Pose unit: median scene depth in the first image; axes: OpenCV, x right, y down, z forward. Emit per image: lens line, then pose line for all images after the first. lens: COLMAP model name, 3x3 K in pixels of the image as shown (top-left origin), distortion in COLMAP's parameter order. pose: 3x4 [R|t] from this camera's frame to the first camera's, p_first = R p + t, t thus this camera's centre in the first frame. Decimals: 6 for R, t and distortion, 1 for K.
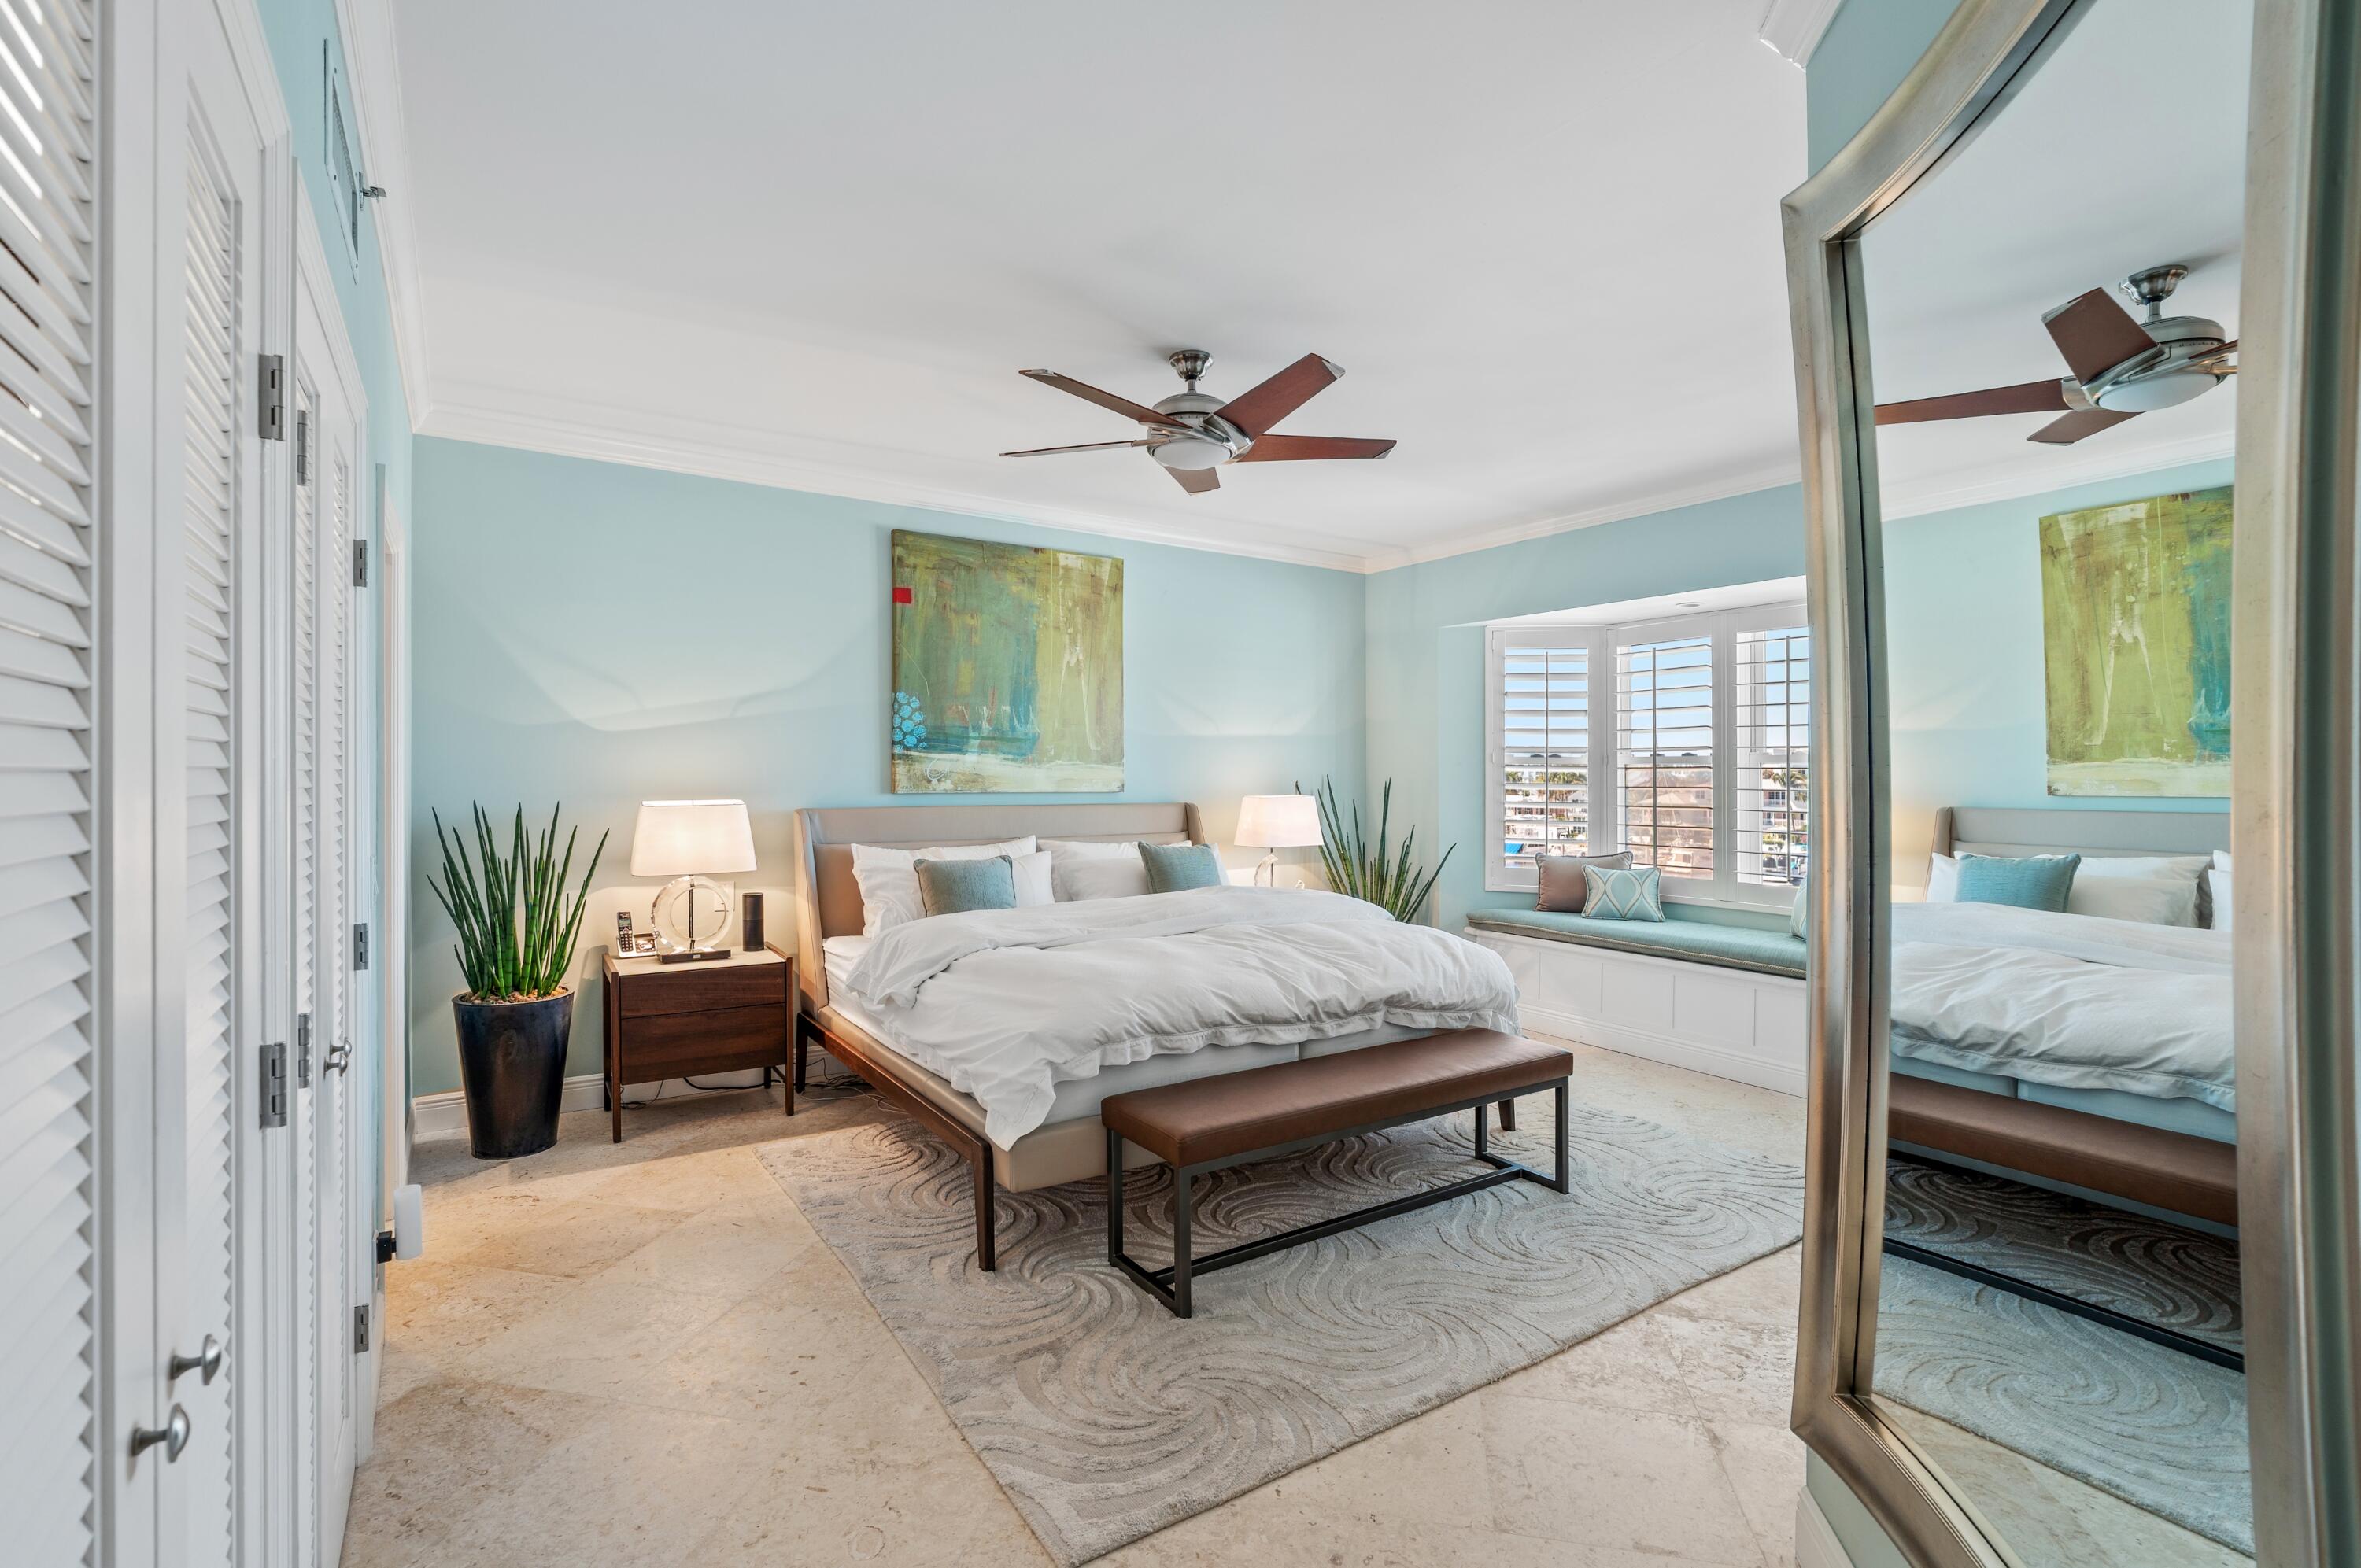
lens RADIAL K [[1067.4, 0, 1135.4], [0, 1067.4, 753.7], [0, 0, 1]] dist [-0.006976, 0.002068]
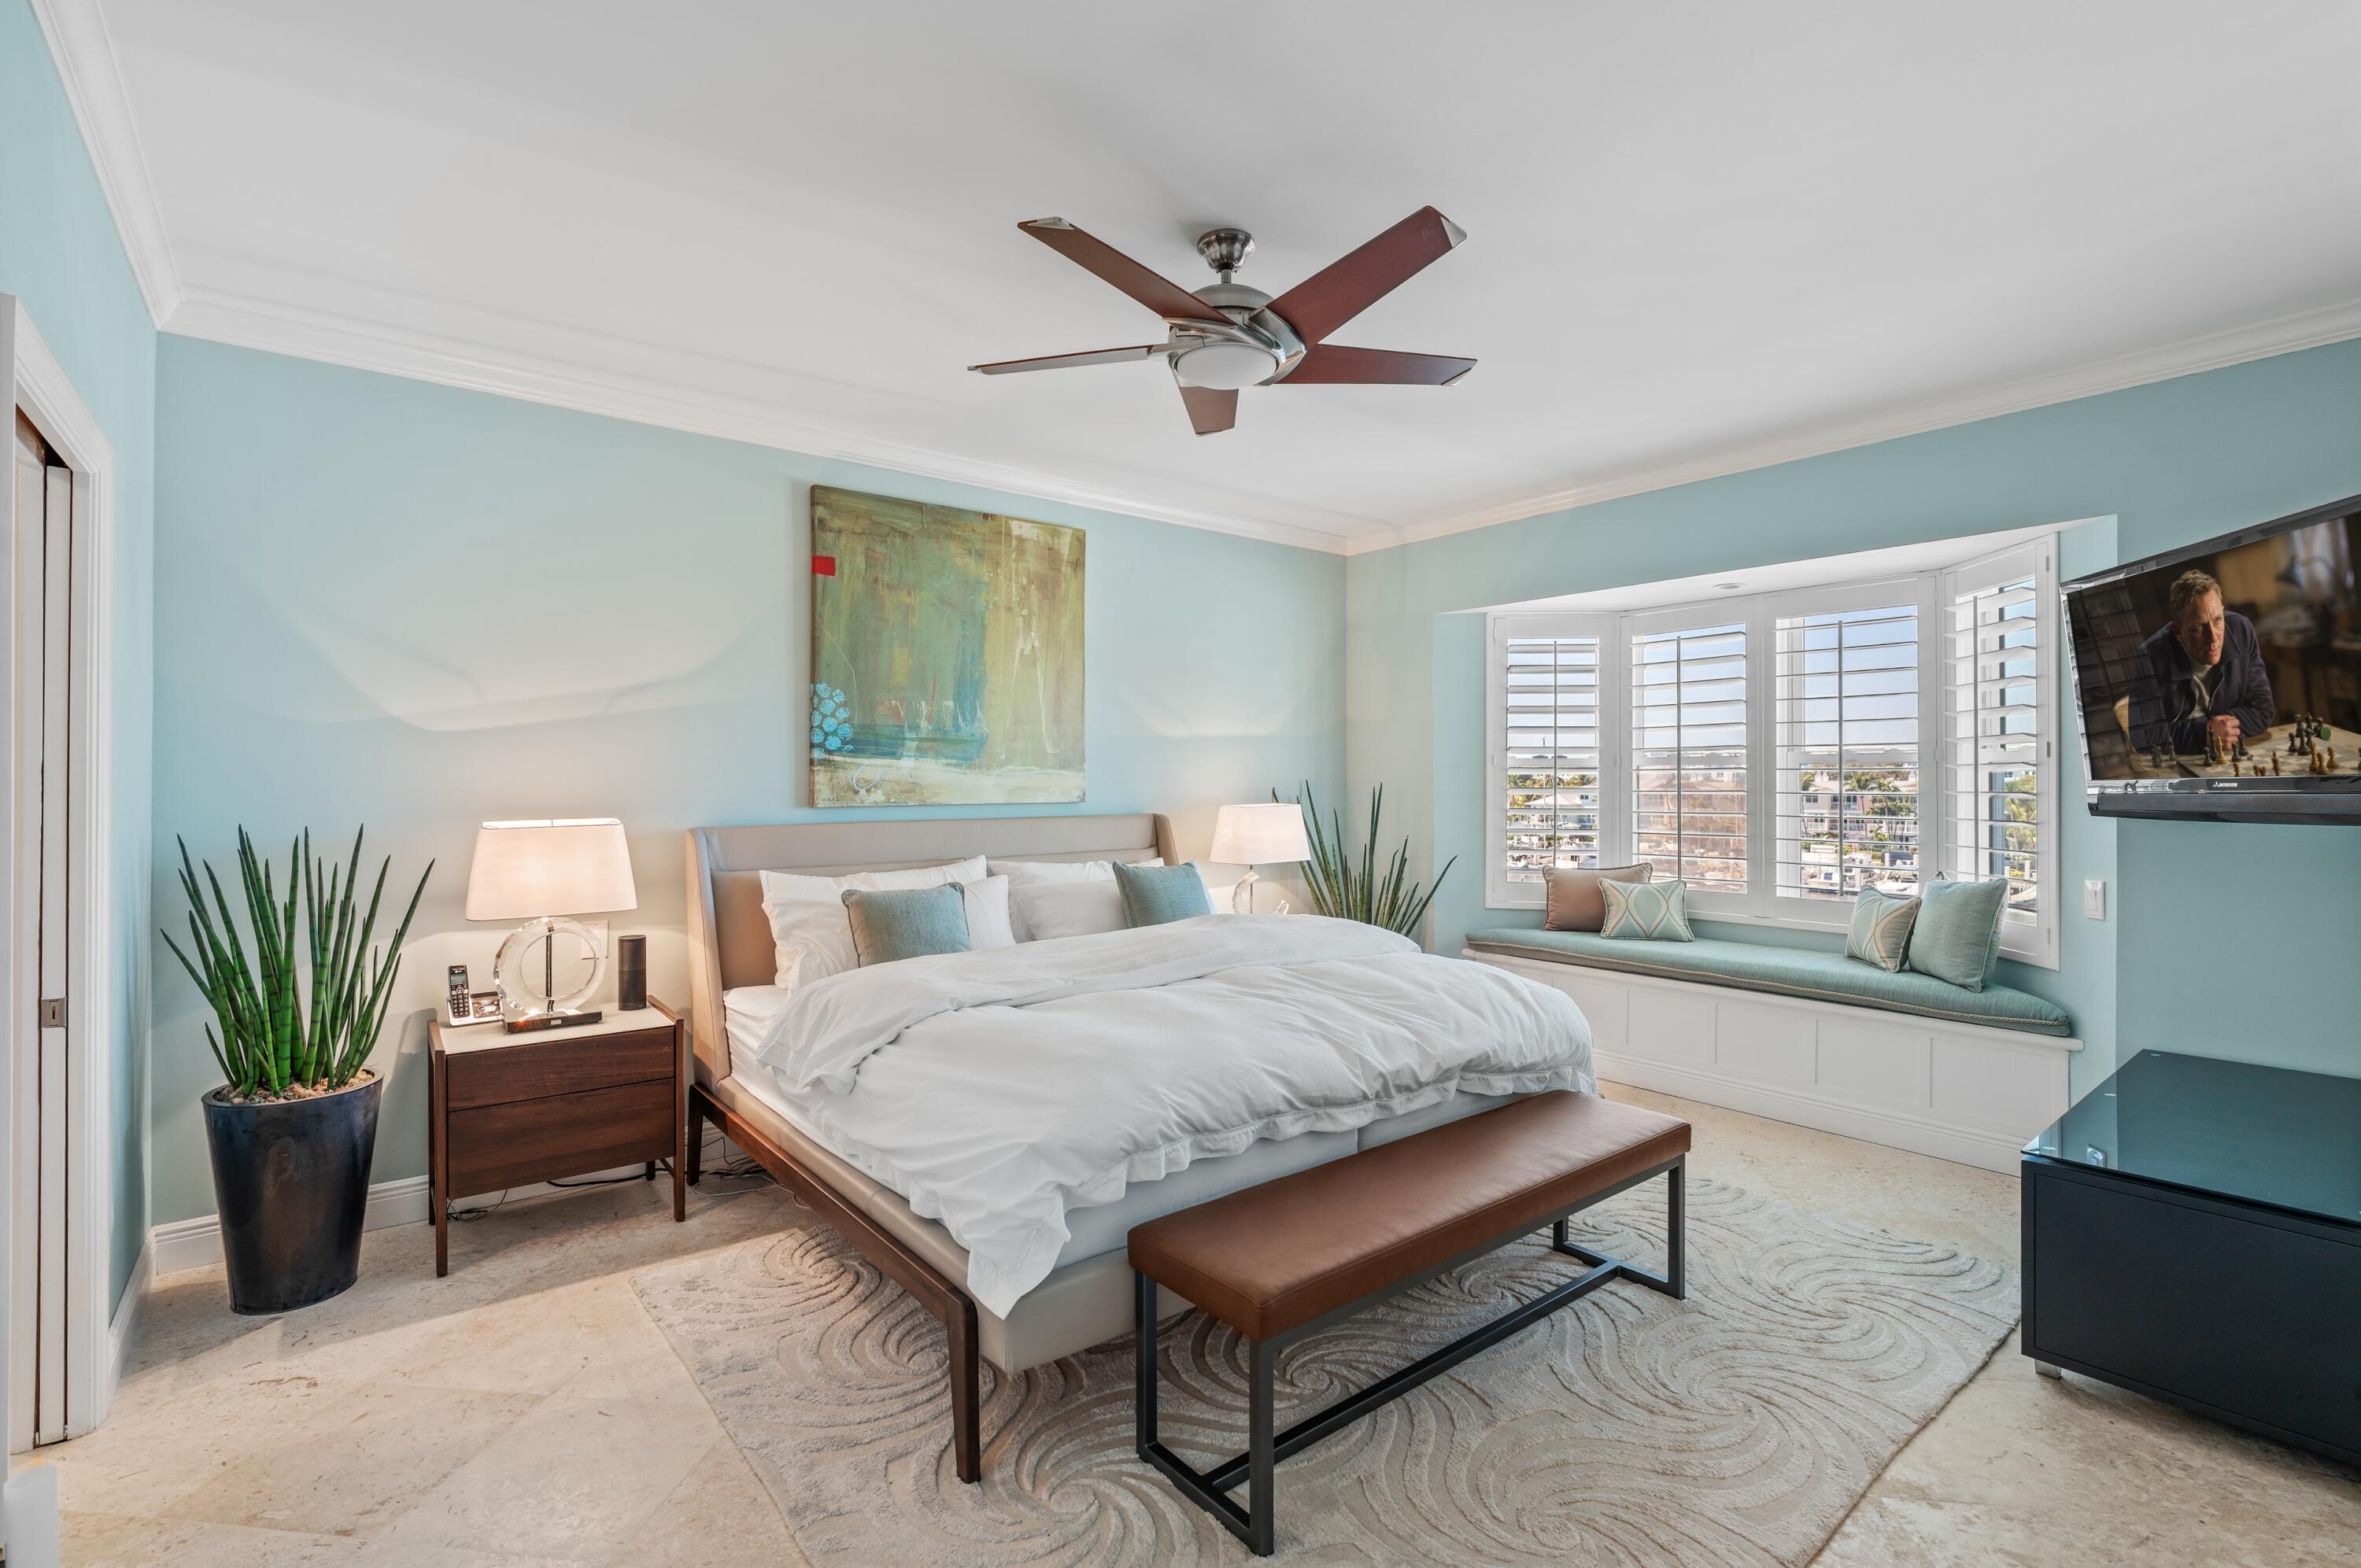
lens RADIAL K [[1067.4, 0, 1144.2], [0, 1067.4, 734.8], [0, 0, 1]] dist [-0.006976, 0.002068]
pose [[0.995055, -0.003632, 0.099261, -0.069708], [0.005914, 0.999725, -0.022707, 0.002482], [-0.099151, 0.023182, 0.994802, 0.204808]]
